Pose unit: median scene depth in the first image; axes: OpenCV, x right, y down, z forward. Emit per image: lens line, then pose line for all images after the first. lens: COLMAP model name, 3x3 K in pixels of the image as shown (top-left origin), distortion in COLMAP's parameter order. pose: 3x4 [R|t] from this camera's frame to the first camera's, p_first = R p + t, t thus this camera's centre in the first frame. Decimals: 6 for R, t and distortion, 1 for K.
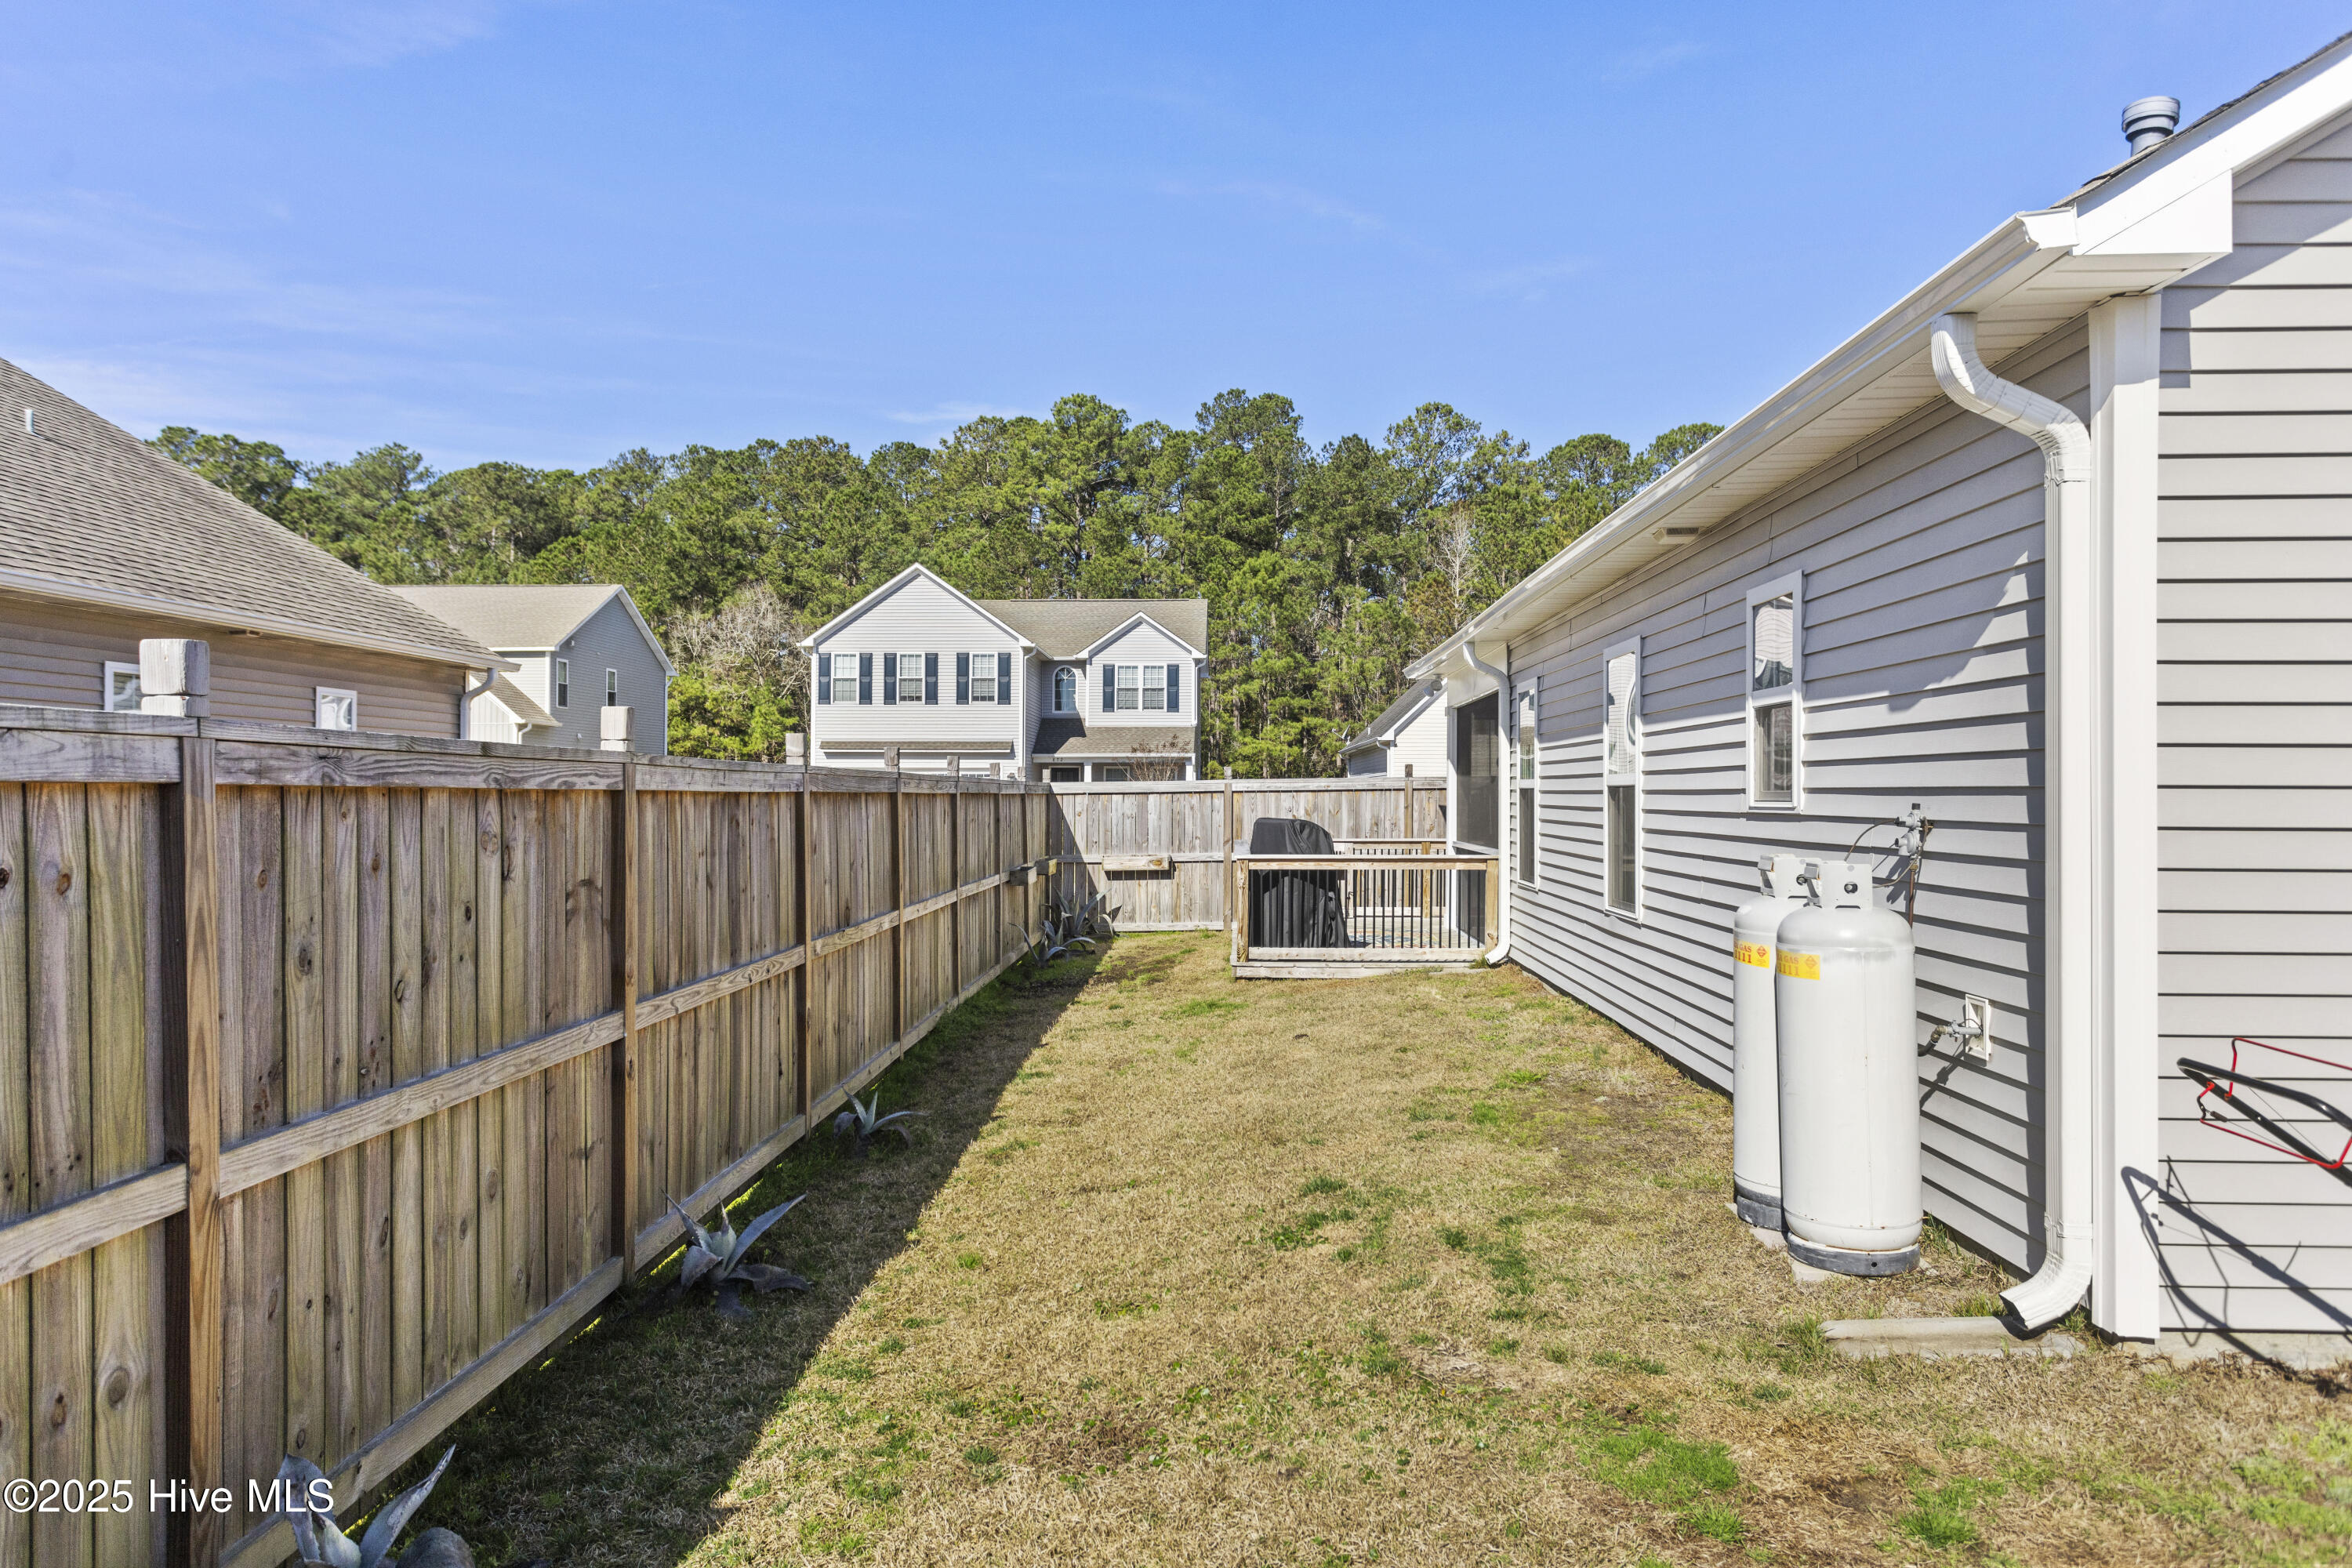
lens RADIAL K [[1567.4, 0, 1234.1], [0, 1567.4, 793.4], [0, 0, 1]] dist [-0.008954, 0.001160]
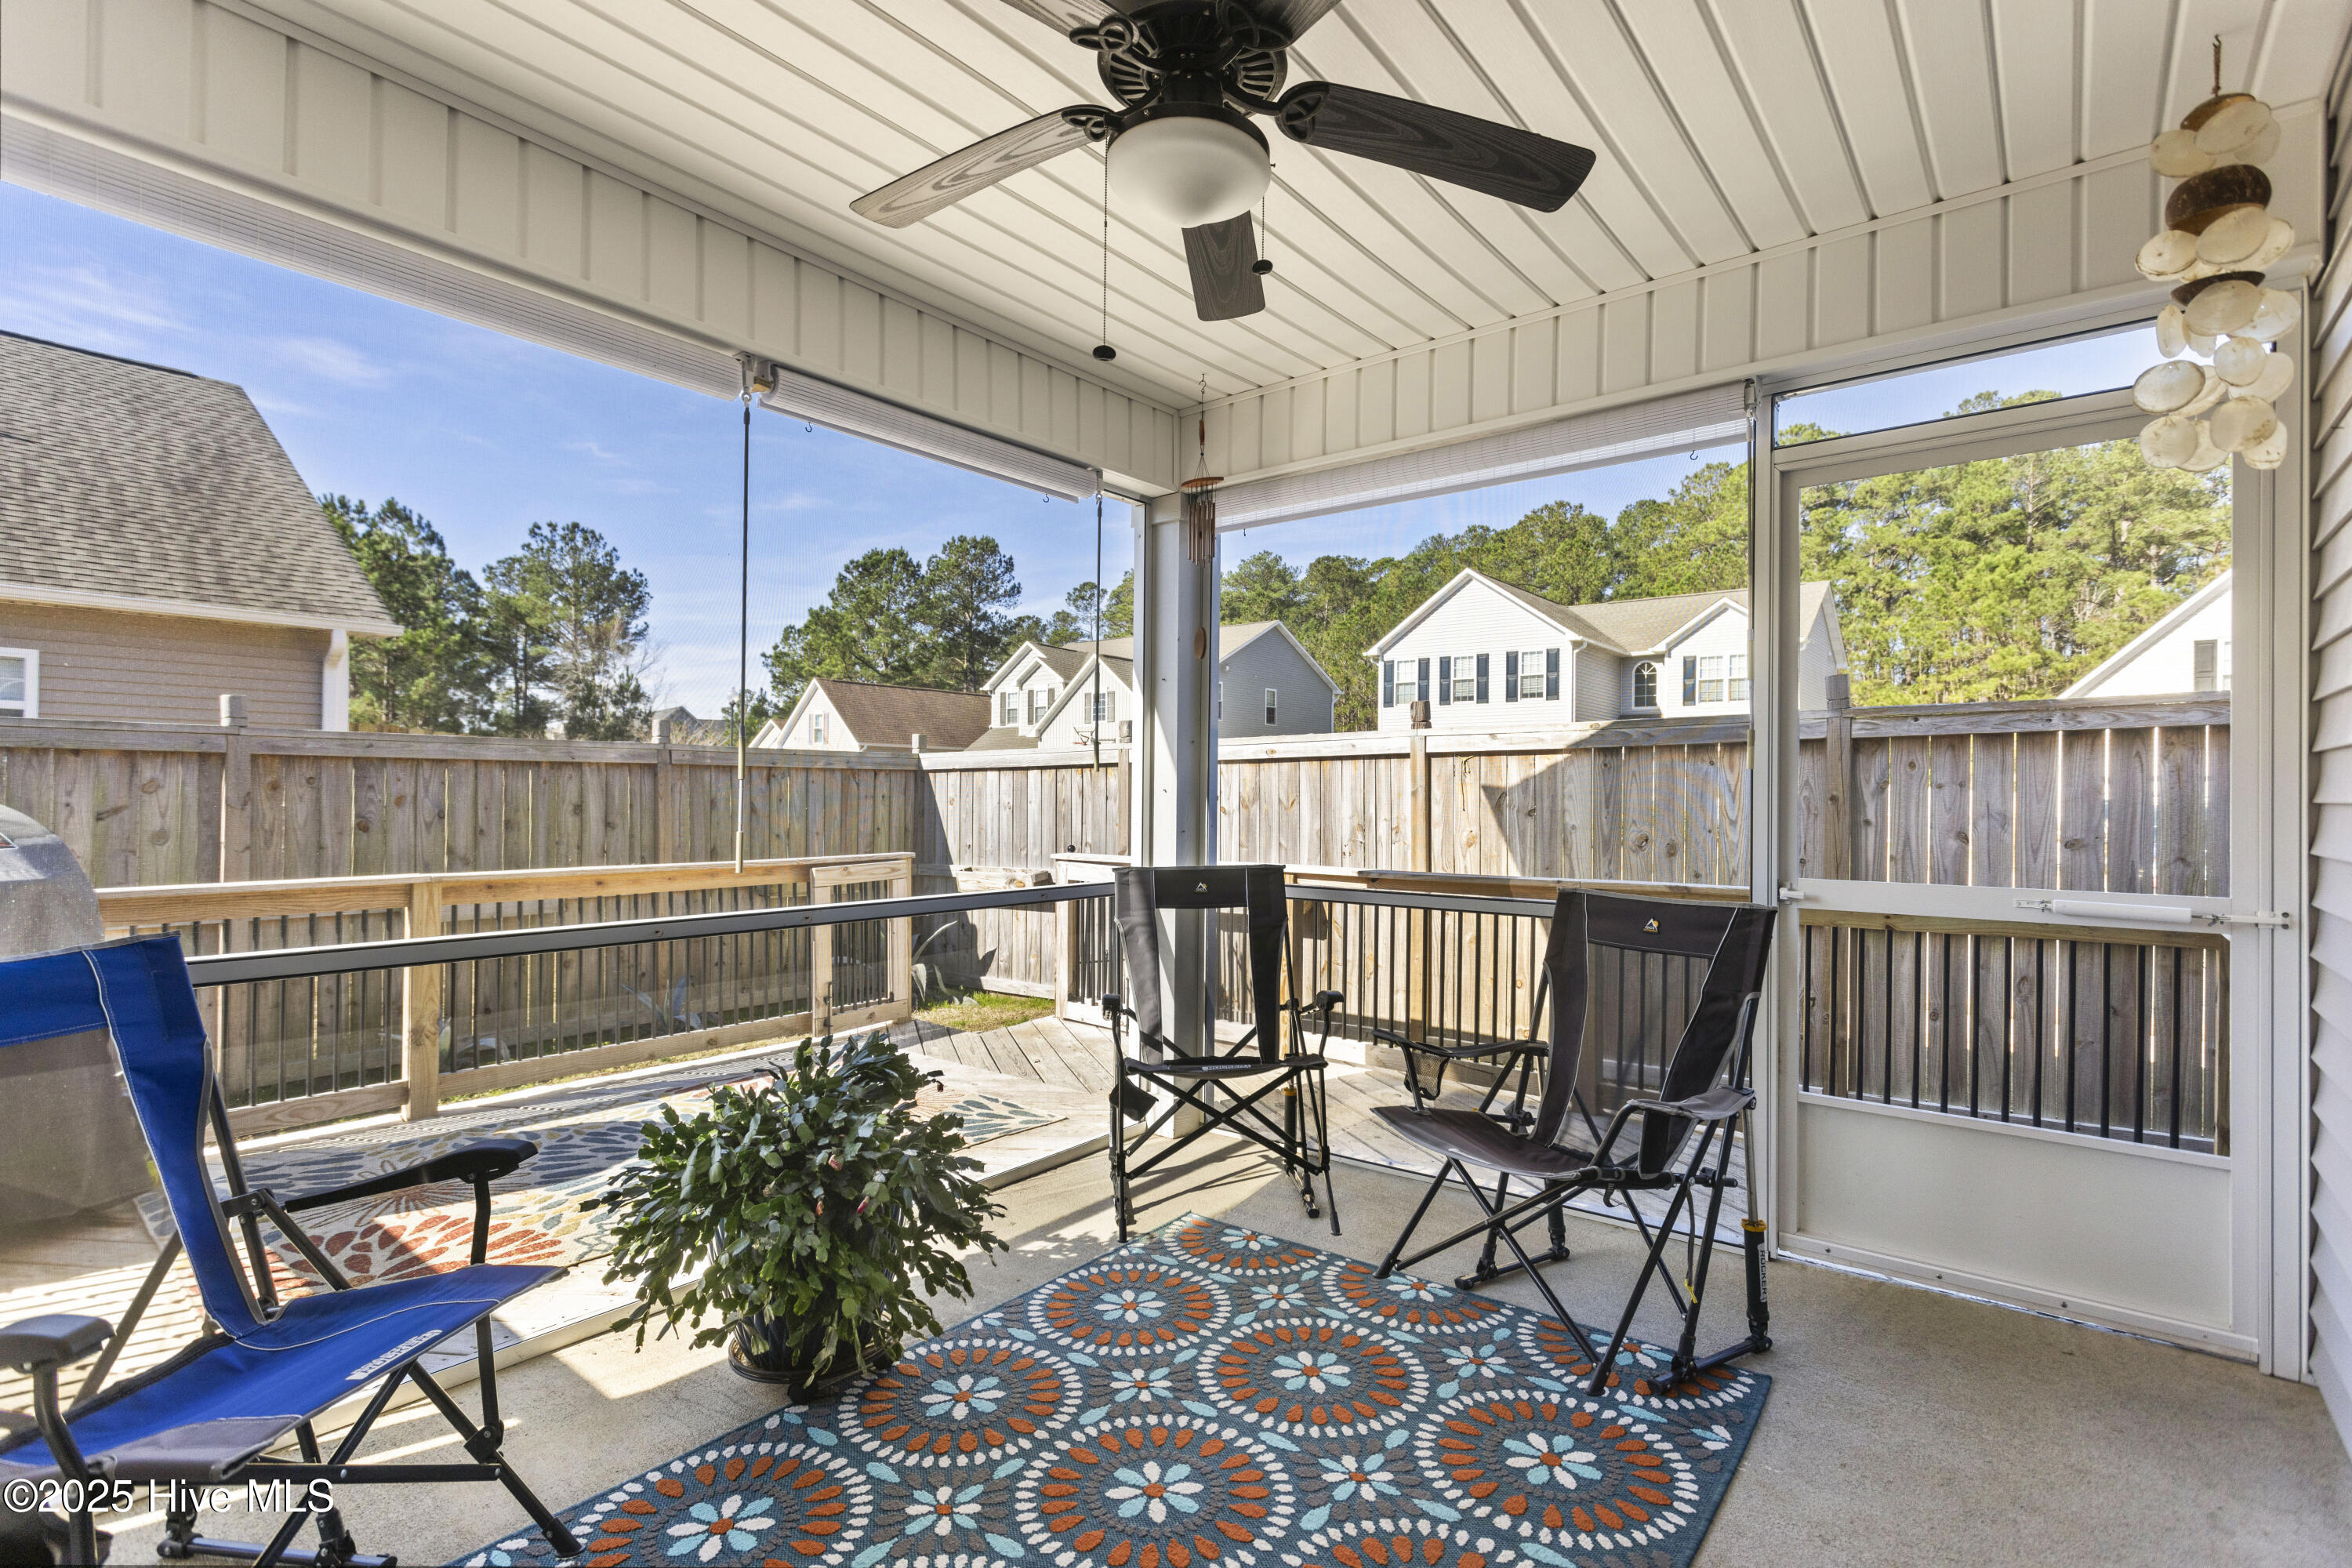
lens RADIAL K [[1109.2, 0, 1207.4], [0, 1109.2, 783.4], [0, 0, 1]] dist [0.002028, 0.003051]
pose [[0.783516, -0.000728, -0.621371, 0.059975], [-0.006789, 0.999930, -0.009731, 0.002089], [0.621335, 0.011843, 0.783456, 0.159298]]
